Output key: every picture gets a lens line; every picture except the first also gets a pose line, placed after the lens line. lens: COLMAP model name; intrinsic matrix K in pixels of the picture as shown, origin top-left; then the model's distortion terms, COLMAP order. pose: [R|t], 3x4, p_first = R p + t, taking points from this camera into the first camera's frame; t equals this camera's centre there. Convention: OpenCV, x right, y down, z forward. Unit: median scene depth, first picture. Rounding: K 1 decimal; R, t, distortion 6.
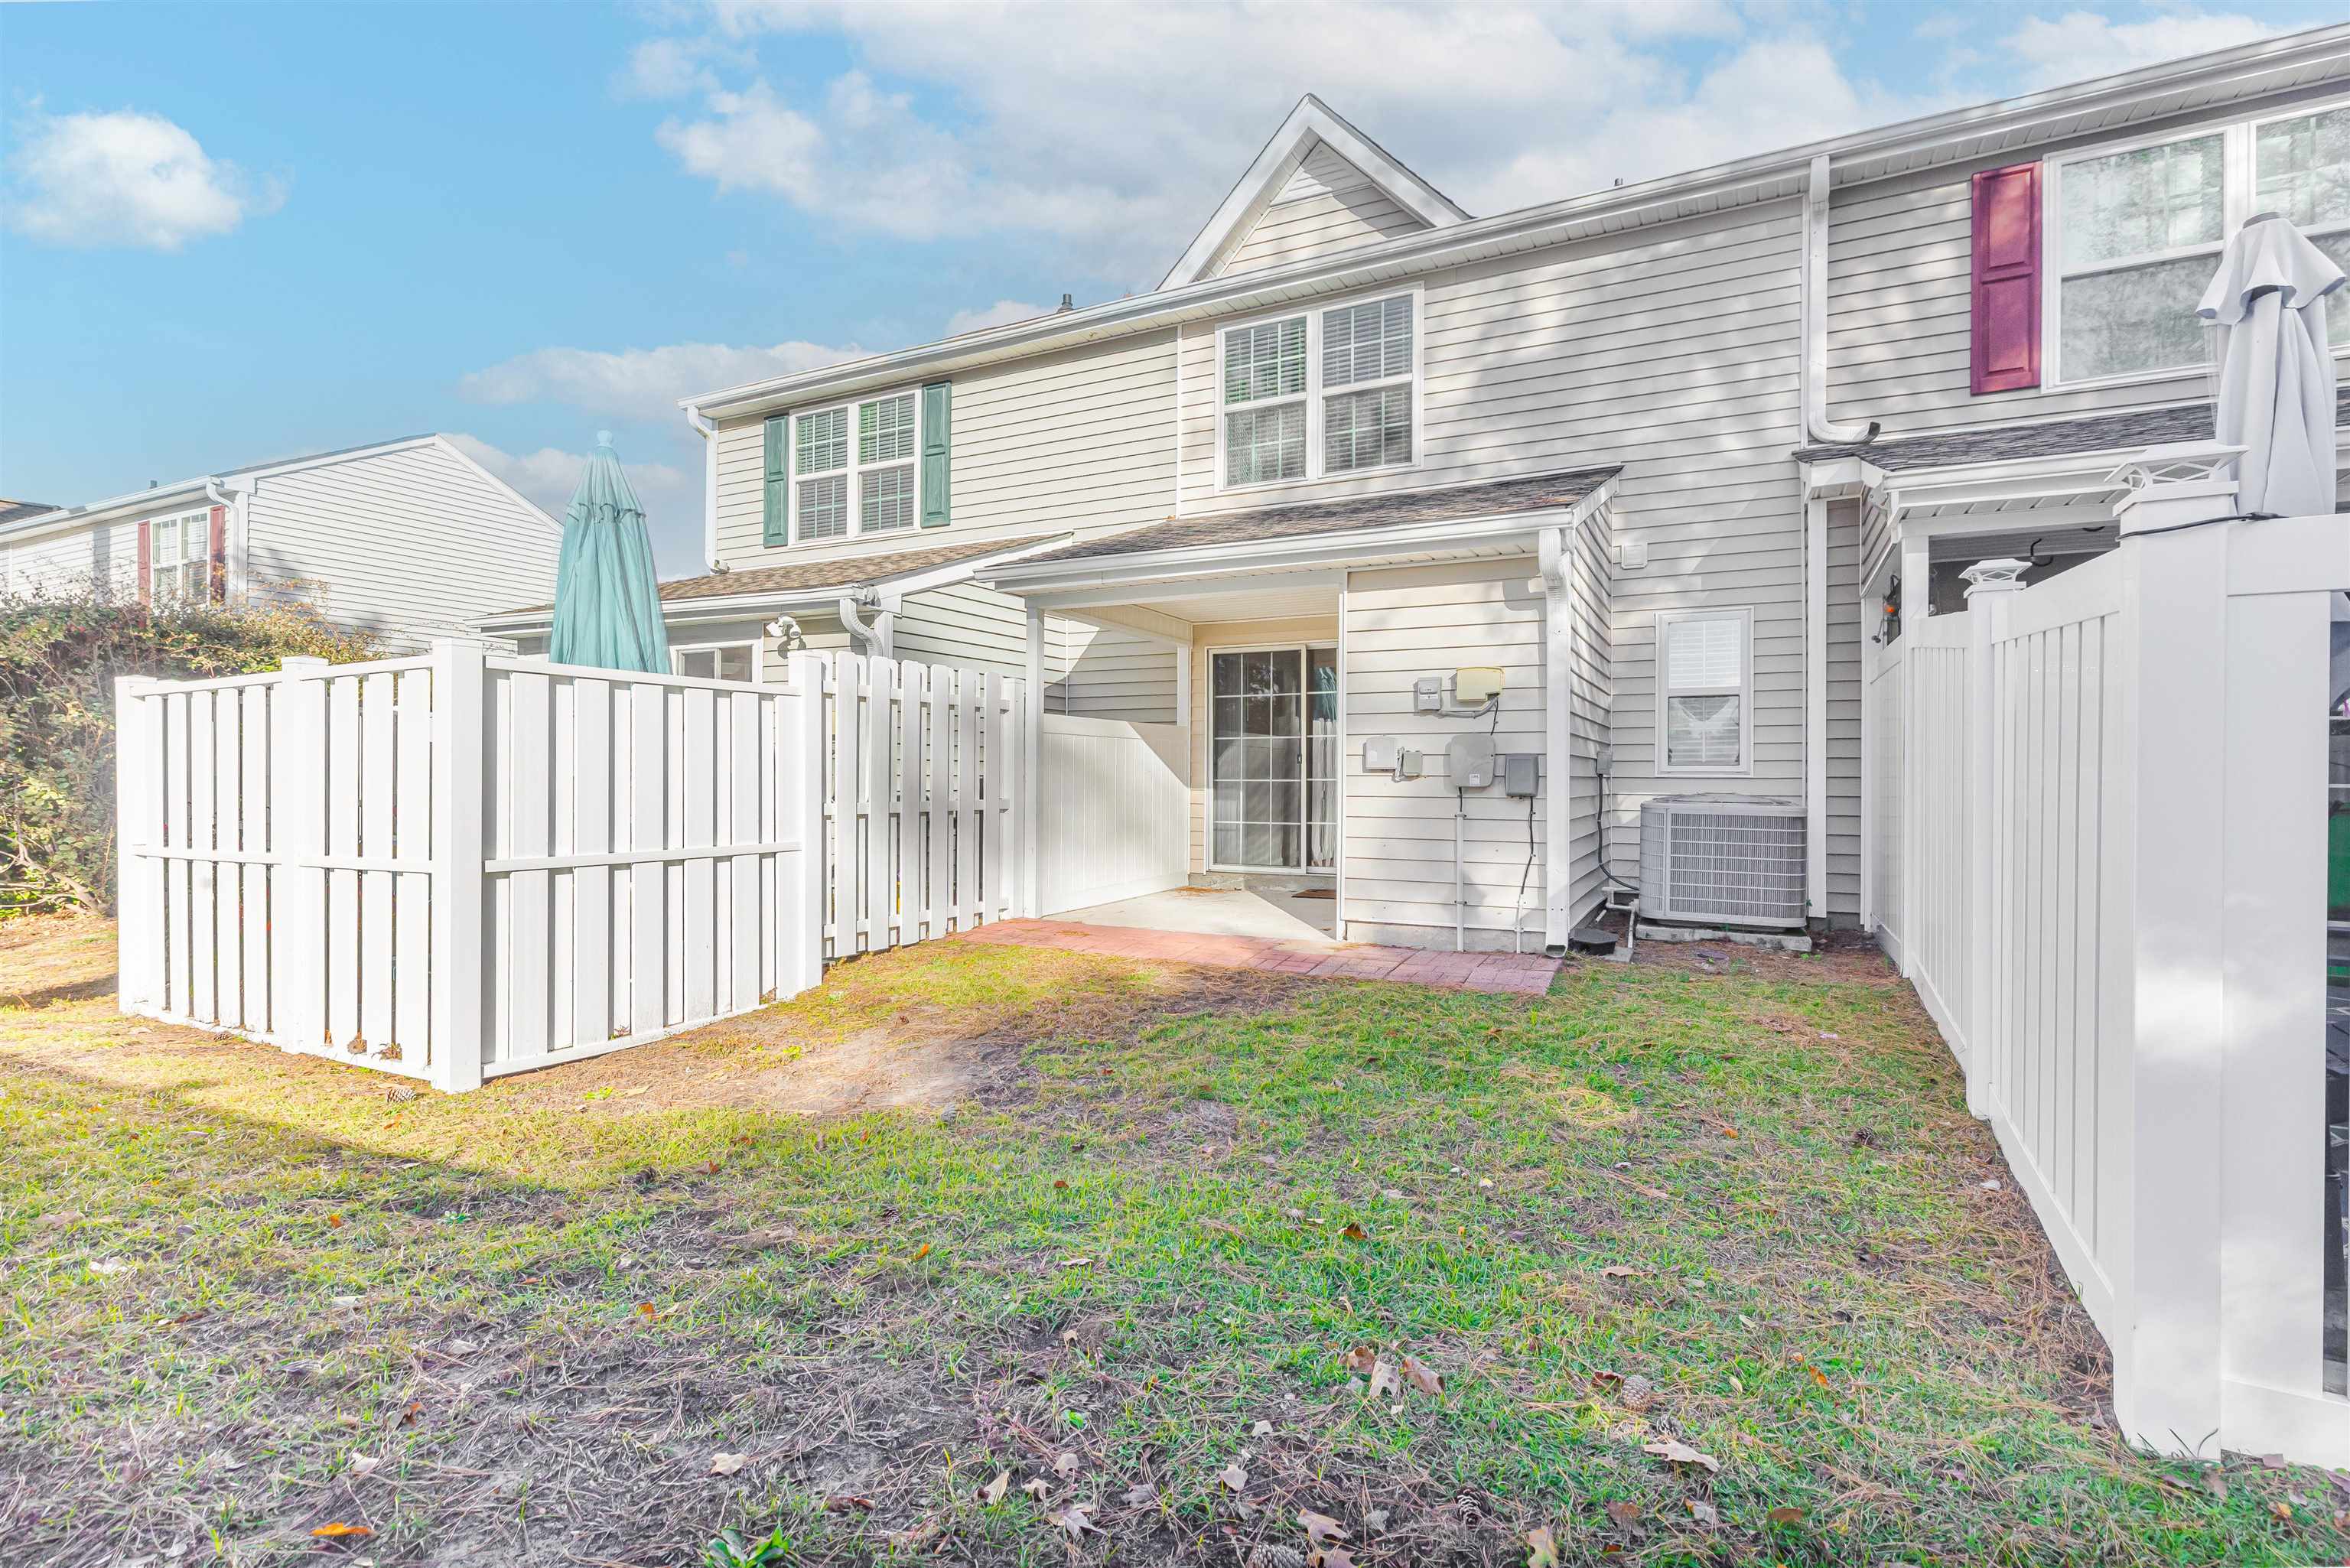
lens RADIAL K [[1064.9, 0, 1175.0], [0, 1064.9, 784.0], [0, 0, 1]] dist [0.002684, 0.000989]
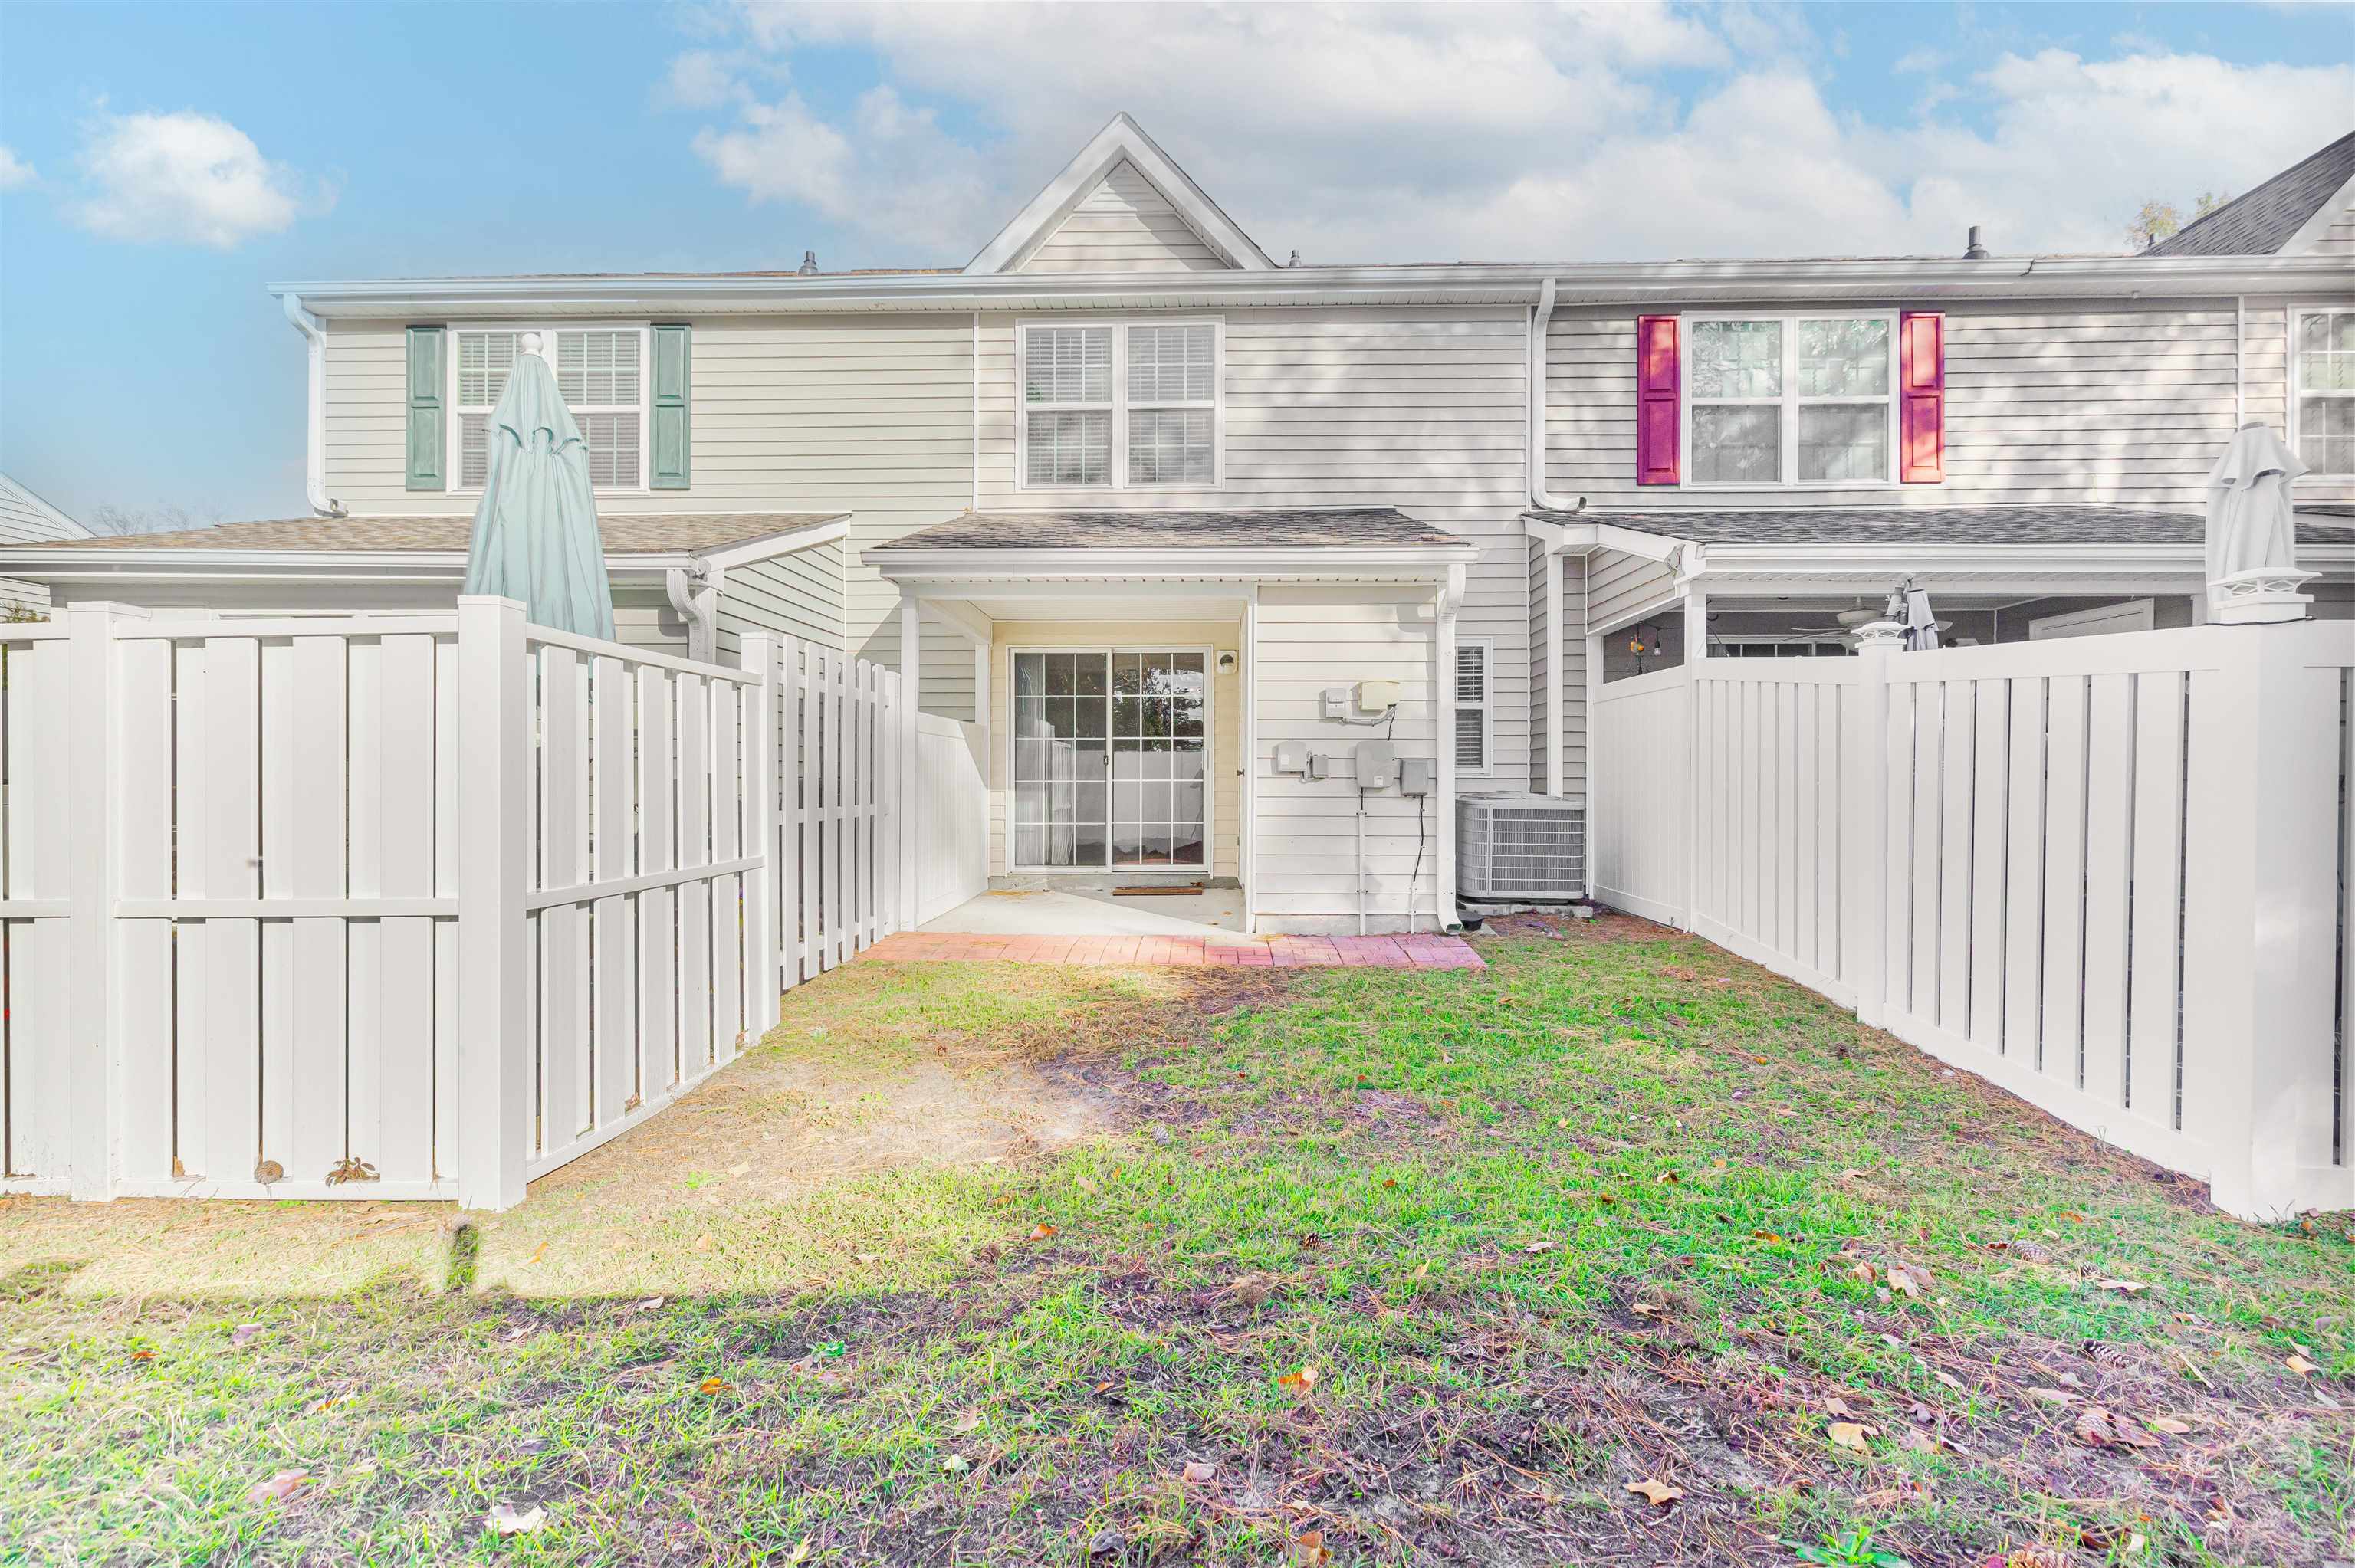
lens RADIAL K [[1046.7, 0, 1173.5], [0, 1046.7, 780.4], [0, 0, 1]] dist [0.005040, 0.000341]
pose [[0.906613, -0.003119, 0.421952, -0.289689], [0.004035, 0.999991, -0.001278, -0.003245], [-0.421944, 0.002861, 0.906617, 0.073607]]
